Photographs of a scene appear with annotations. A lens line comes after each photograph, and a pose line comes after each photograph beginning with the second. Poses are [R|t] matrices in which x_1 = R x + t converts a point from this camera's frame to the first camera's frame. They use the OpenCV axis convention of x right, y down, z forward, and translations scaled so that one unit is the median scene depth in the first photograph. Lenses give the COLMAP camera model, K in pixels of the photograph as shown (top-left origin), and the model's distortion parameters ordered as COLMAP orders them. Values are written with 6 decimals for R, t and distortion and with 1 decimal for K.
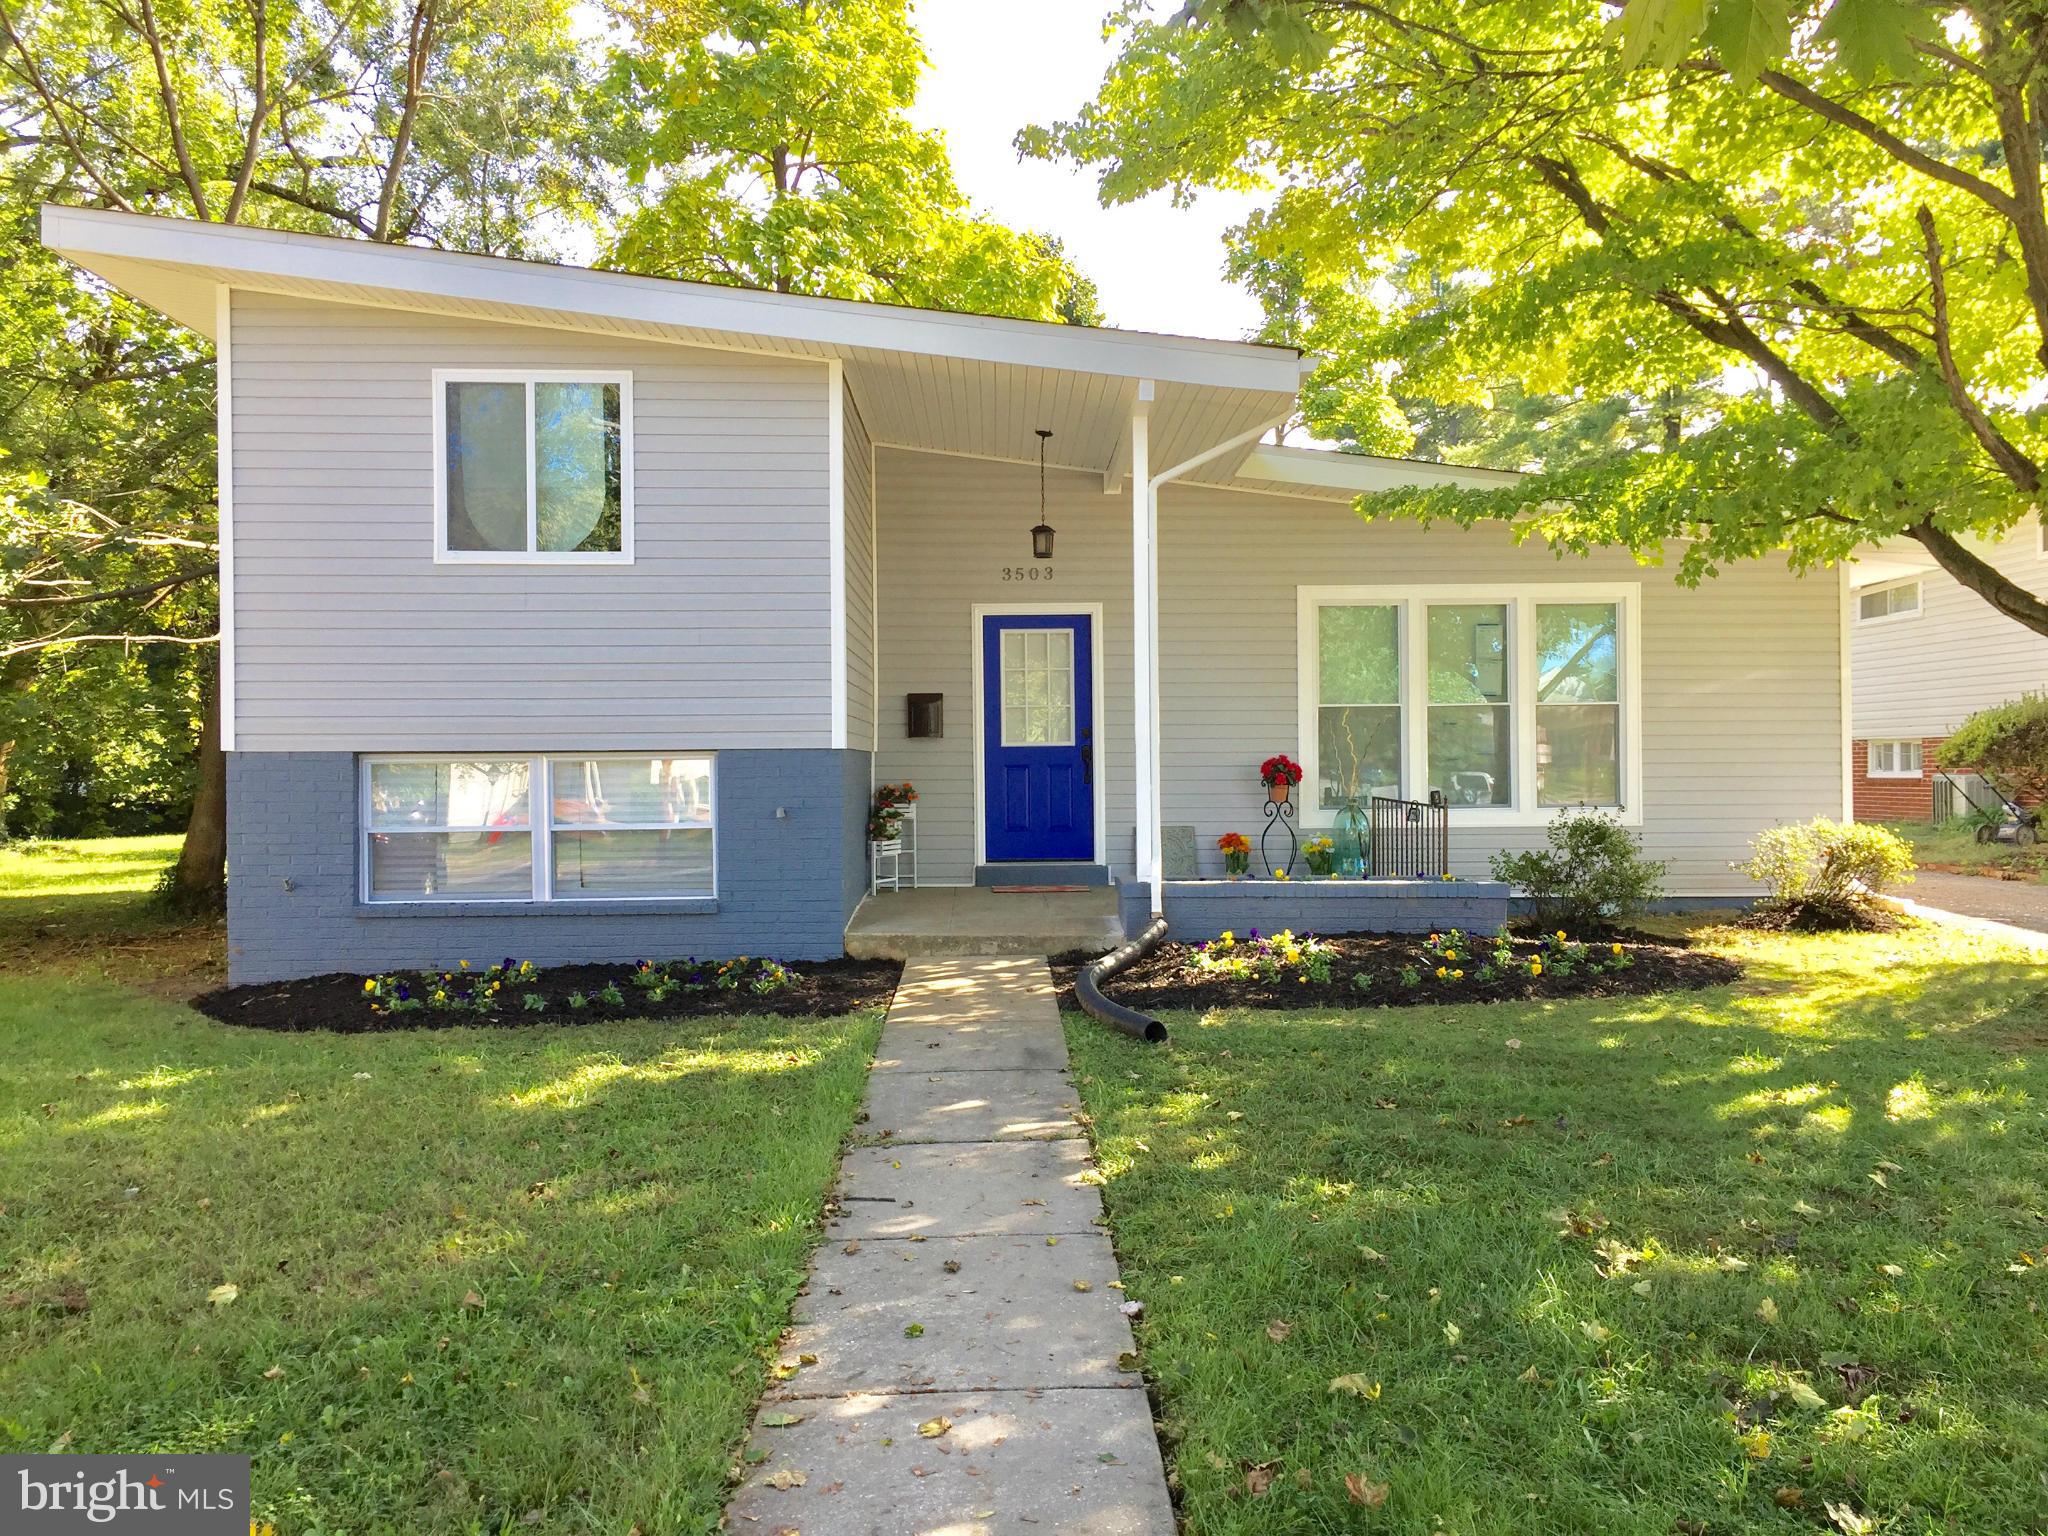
lens RADIAL K [[1762.5, 0, 1024.0], [0, 1762.5, 768.0], [0, 0, 1]] dist [0.024173, -0.008146]
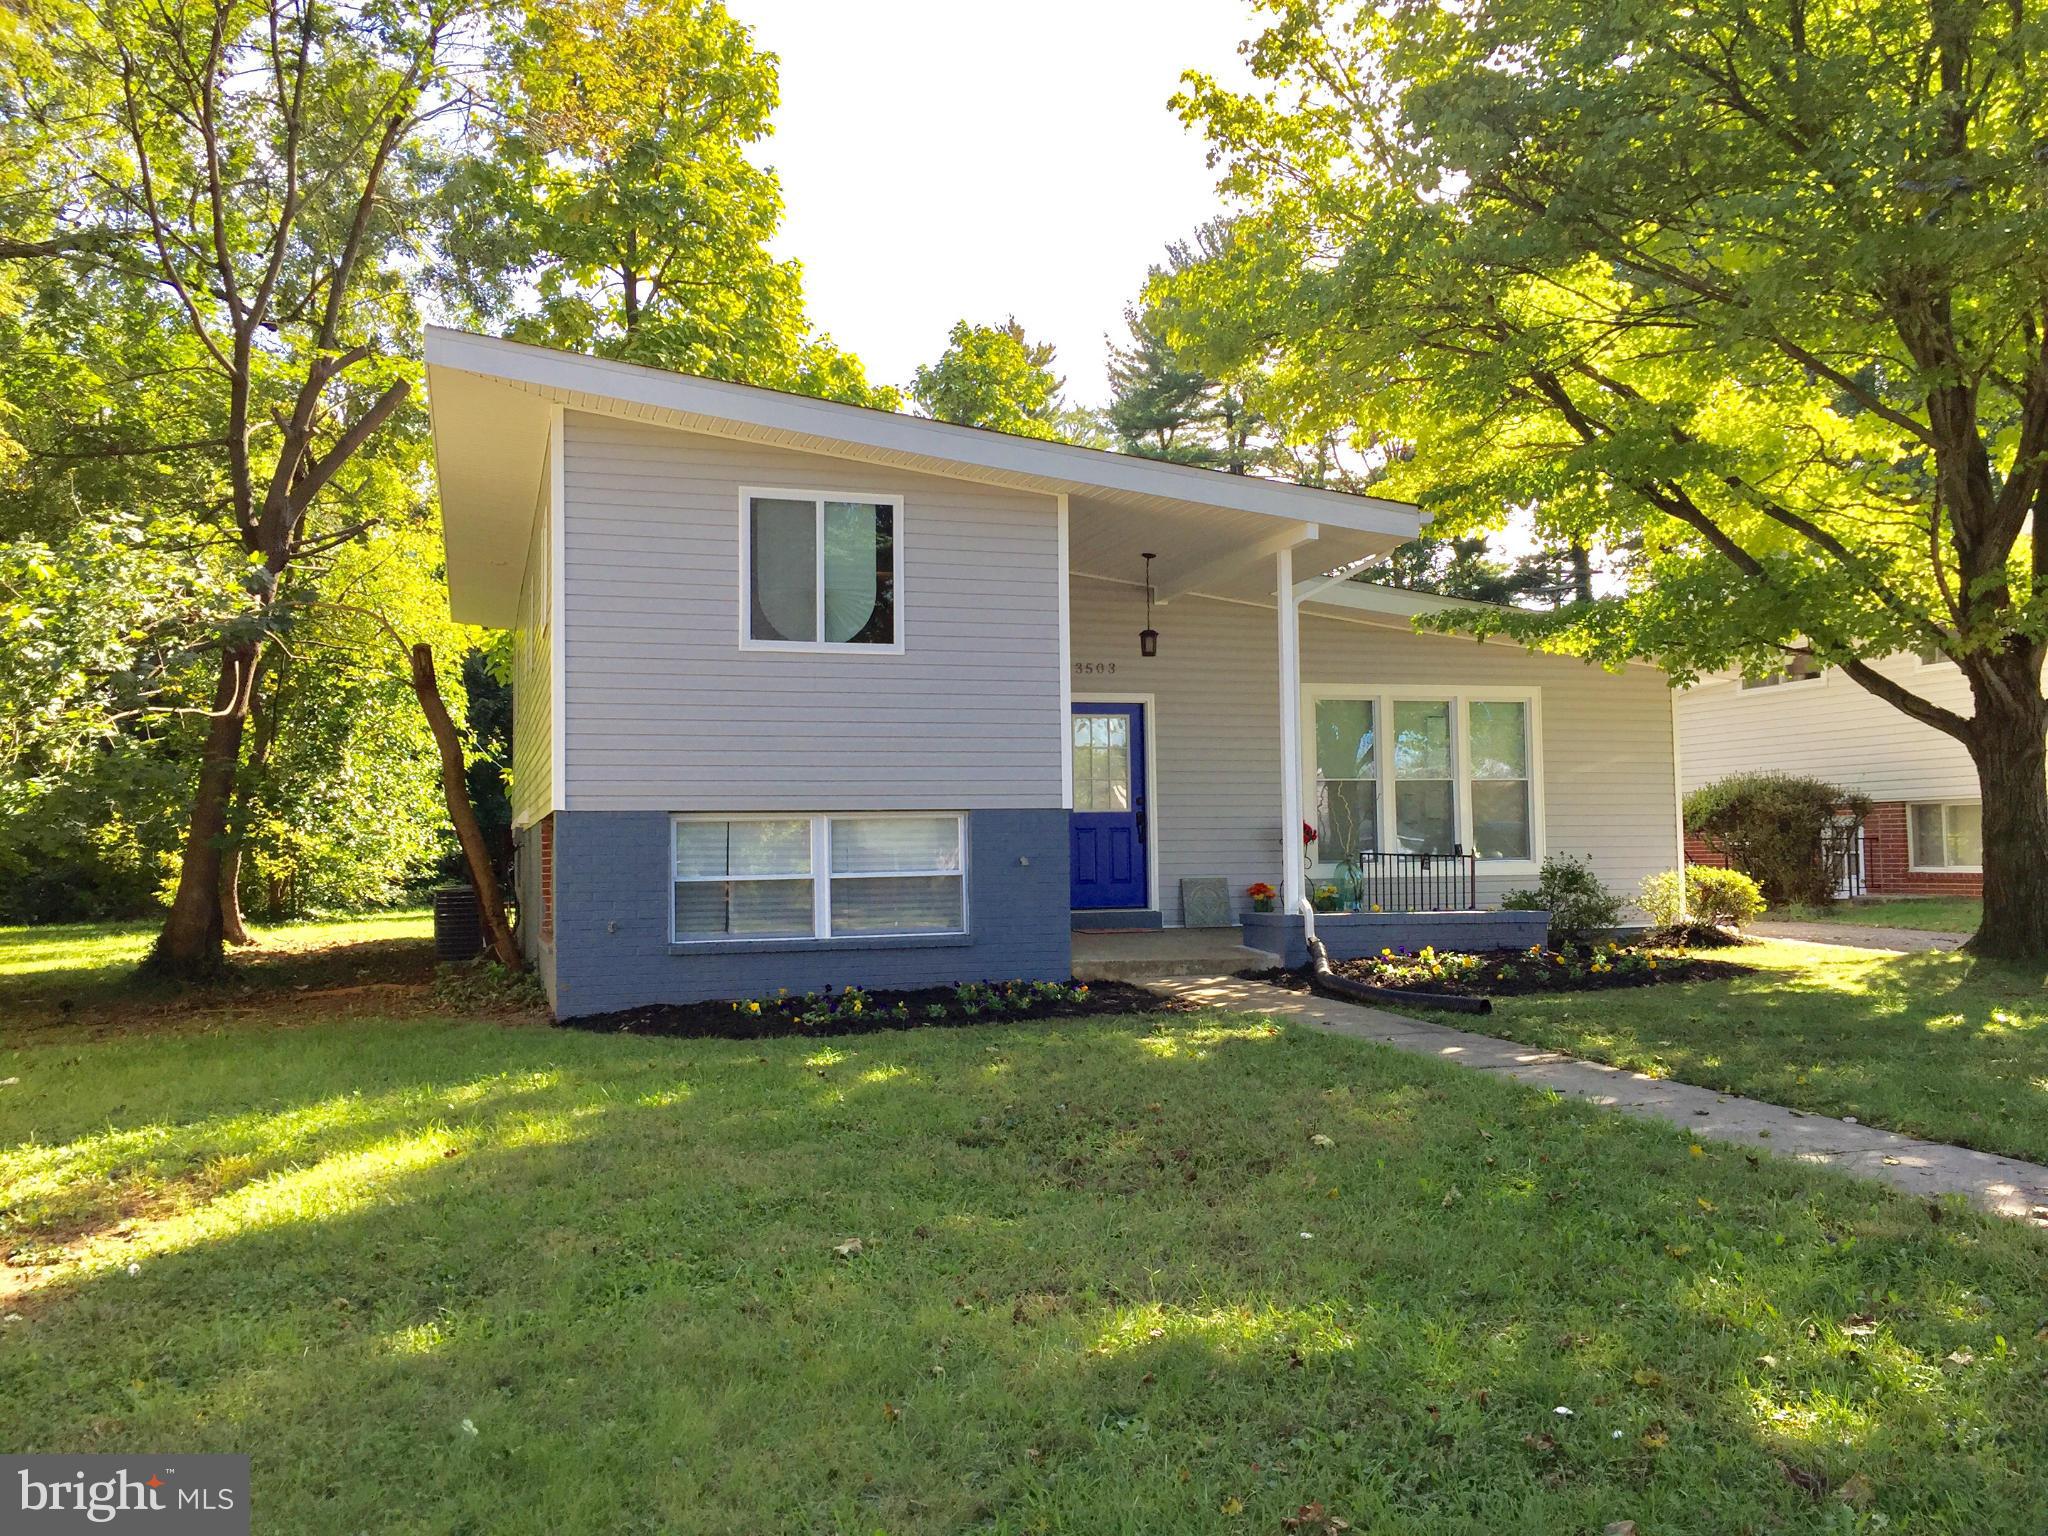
lens RADIAL K [[1763.1, 0, 1025.7], [0, 1763.1, 738.2], [0, 0, 1]] dist [0.039608, 0.000711]
pose [[0.961372, 0.012143, 0.274985, -0.467742], [0.006726, 0.997692, -0.067570, 0.022704], [-0.275170, 0.066809, 0.959071, -0.168962]]
